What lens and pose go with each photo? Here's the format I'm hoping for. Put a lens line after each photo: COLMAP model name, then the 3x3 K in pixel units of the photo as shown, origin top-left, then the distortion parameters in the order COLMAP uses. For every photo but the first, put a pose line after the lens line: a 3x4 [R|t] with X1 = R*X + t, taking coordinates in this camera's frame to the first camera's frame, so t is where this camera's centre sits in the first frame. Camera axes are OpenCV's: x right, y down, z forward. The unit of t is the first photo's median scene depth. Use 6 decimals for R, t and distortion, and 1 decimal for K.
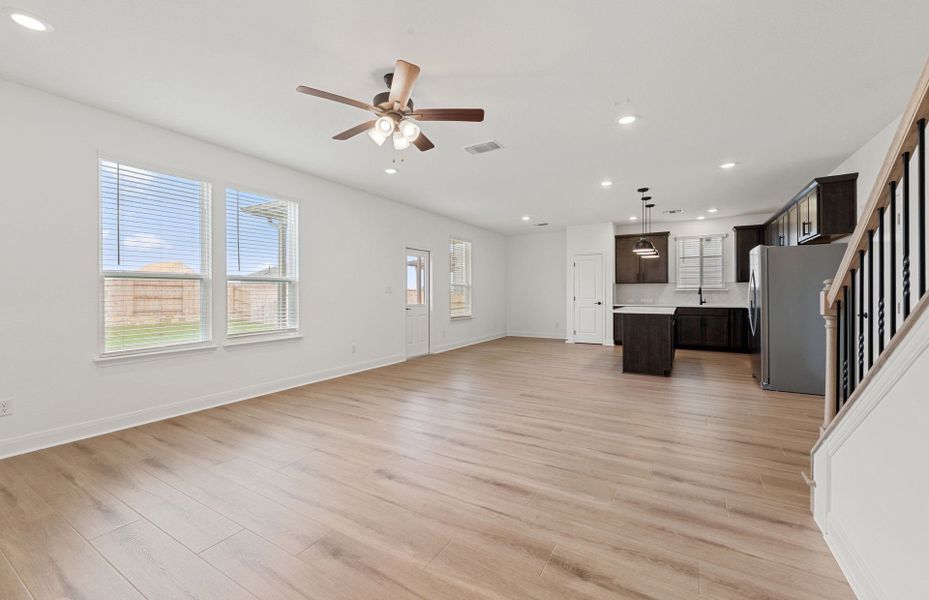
lens RADIAL K [[369.4, 0, 459.0], [0, 369.4, 294.4], [0, 0, 1]] dist [-0.002529, -0.000198]
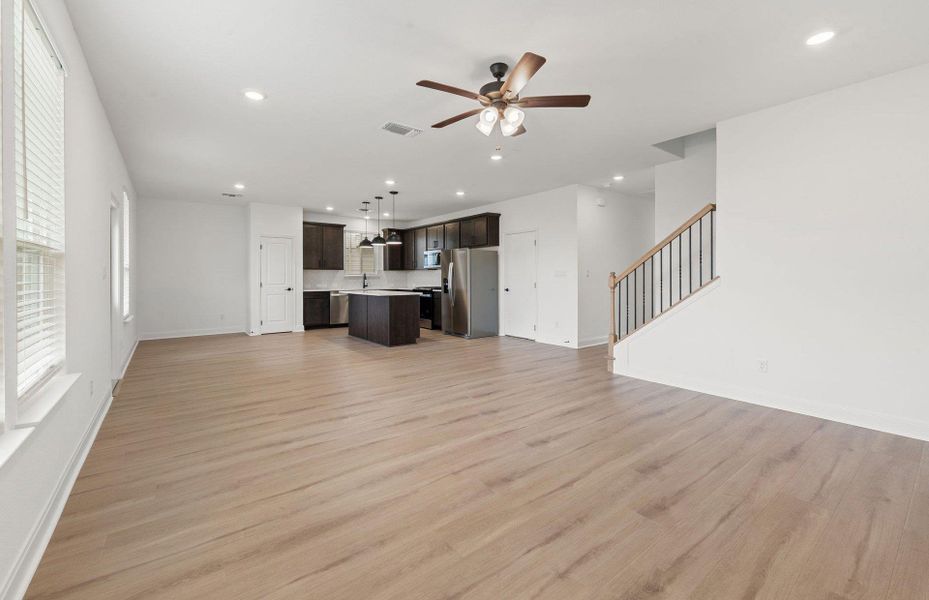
lens RADIAL K [[383.9, 0, 454.3], [0, 383.9, 281.5], [0, 0, 1]] dist [-0.000062, -0.000185]
pose [[0.385691, -0.007816, 0.922595, -0.448470], [0.005234, 0.999967, 0.006284, -0.000453], [-0.922613, 0.002405, 0.385719, 0.263160]]
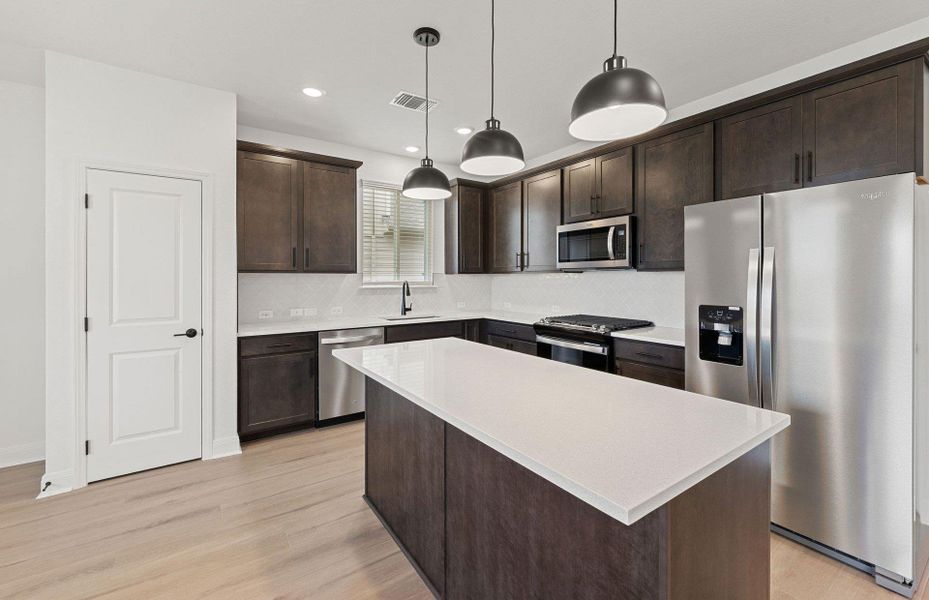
lens RADIAL K [[383.9, 0, 454.3], [0, 383.9, 281.5], [0, 0, 1]] dist [-0.000062, -0.000185]
pose [[0.423337, -0.009489, 0.905923, 0.213101], [0.000486, 0.999947, 0.010247, -0.028231], [-0.905972, -0.003898, 0.423319, 0.786721]]
